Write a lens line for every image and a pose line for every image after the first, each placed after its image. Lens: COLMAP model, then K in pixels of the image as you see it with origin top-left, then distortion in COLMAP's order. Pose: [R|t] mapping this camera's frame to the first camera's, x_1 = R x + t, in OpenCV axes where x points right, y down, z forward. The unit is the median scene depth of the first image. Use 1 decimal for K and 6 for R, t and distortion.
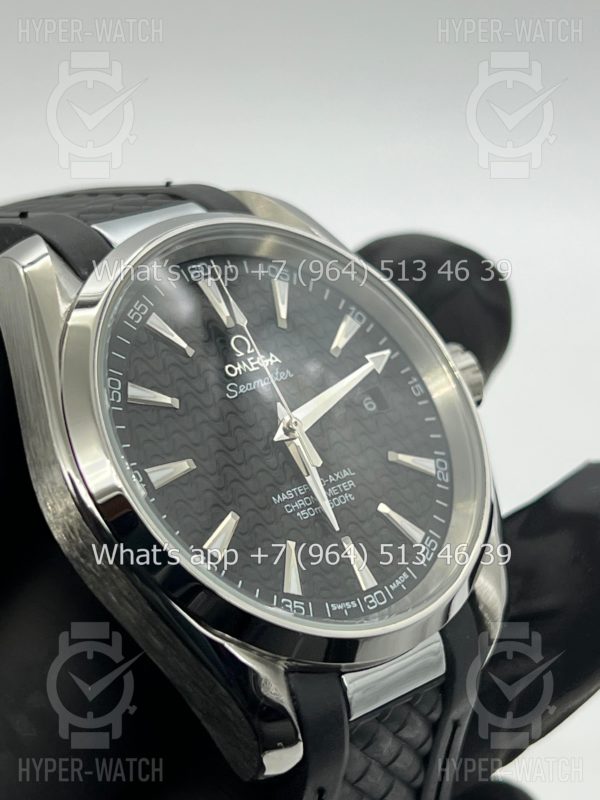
lens RADIAL K [[1912.2, 0, 295.1], [0, 1912.2, 396.7], [0, 0, 1]] dist [0.306841, 0.000000]
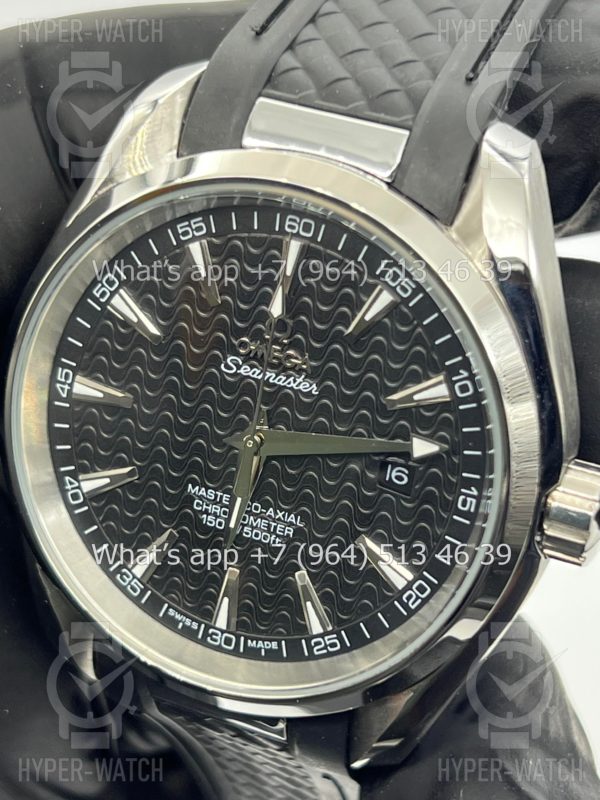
lens RADIAL K [[1912.2, 0, 292.5], [0, 1912.2, 401.2], [0, 0, 1]] dist [0.306841, 0.000000]
pose [[0.412375, 0.723724, -0.553327, 0.470371], [-0.236696, 0.671631, 0.702059, -0.607300], [0.879728, -0.158541, 0.448267, 0.628924]]
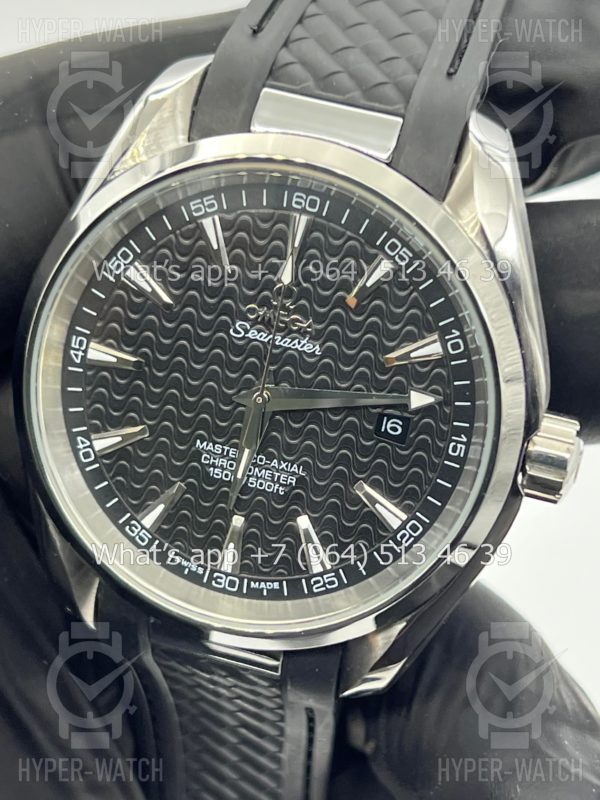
lens RADIAL K [[1912.2, 0, 296.9], [0, 1912.2, 399.3], [0, 0, 1]] dist [0.306841, 0.000000]
pose [[0.497511, 0.702242, -0.509254, 0.493031], [-0.325823, 0.695357, 0.640561, -0.600791], [0.803942, -0.152760, 0.574754, 0.463791]]
